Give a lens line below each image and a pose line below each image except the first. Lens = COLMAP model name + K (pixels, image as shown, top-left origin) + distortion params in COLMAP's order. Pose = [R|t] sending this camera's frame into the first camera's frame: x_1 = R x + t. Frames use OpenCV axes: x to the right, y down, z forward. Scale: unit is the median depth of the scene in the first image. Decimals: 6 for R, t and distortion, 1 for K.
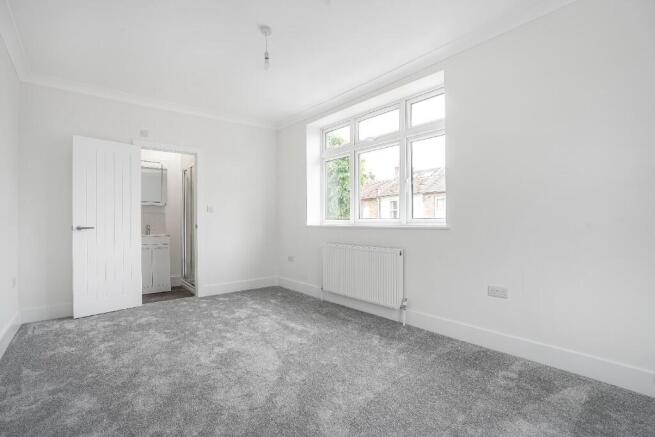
lens RADIAL K [[309.8, 0, 327.3], [0, 309.8, 218.6], [0, 0, 1]] dist [-0.030799, 0.003047]
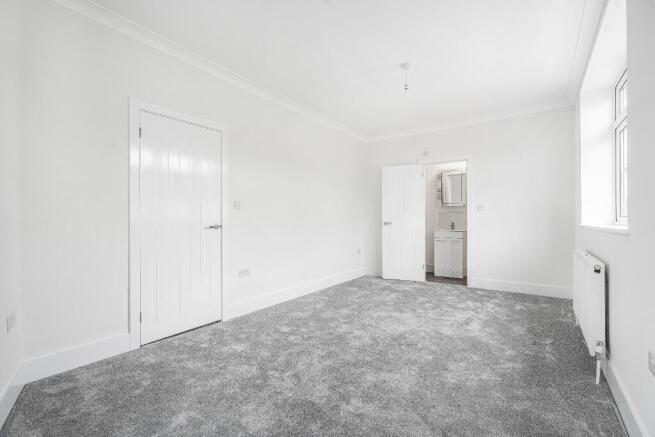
lens RADIAL K [[309.8, 0, 326.2], [0, 309.8, 219.6], [0, 0, 1]] dist [-0.030799, 0.003047]
pose [[0.247850, 0.004704, -0.968787, 0.711607], [0.006714, 0.999956, 0.006573, -0.002422], [0.968775, -0.008133, 0.247807, 0.285450]]
